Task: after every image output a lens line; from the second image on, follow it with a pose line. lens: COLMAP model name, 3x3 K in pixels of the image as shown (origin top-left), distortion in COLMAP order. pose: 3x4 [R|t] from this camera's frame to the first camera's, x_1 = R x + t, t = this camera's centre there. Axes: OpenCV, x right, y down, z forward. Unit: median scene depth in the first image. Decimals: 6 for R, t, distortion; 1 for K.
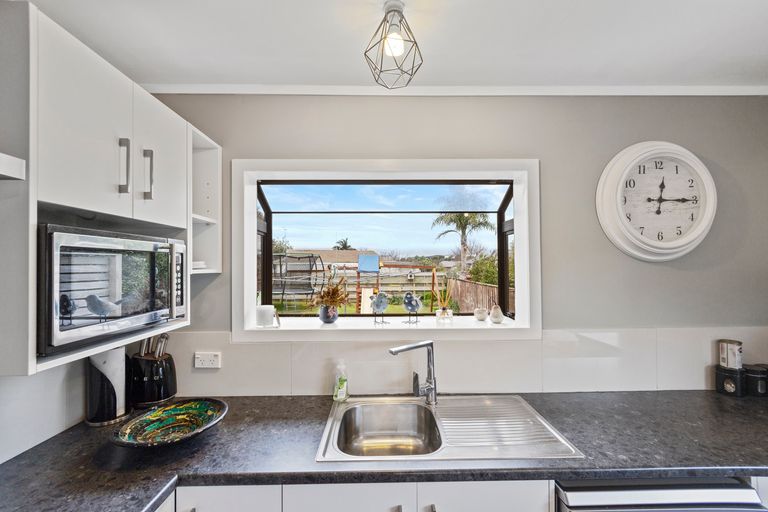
lens RADIAL K [[340.4, 0, 383.6], [0, 340.4, 259.8], [0, 0, 1]] dist [-0.000489, -0.000073]
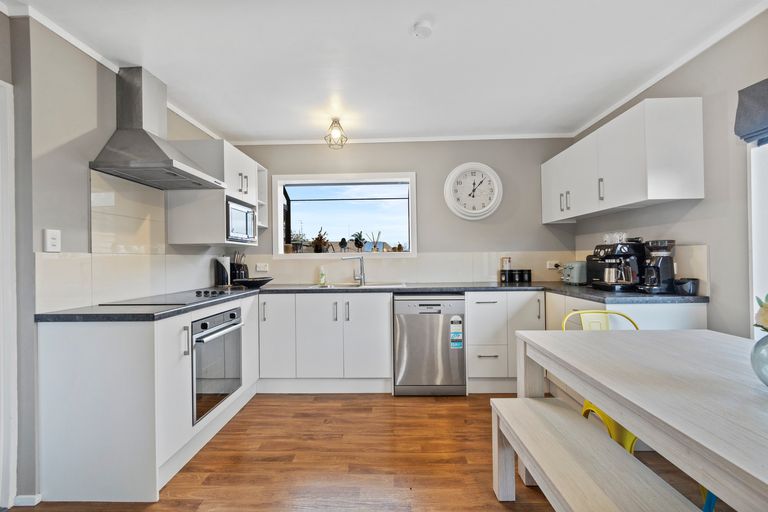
lens RADIAL K [[335.5, 0, 384.0], [0, 335.5, 256.0], [0, 0, 1]] dist [-0.000236, -0.000030]
pose [[0.998901, -0.008011, -0.046173, 0.363432], [0.008379, 0.999935, 0.007782, 0.209942], [0.046107, -0.008161, 0.998903, -1.113983]]
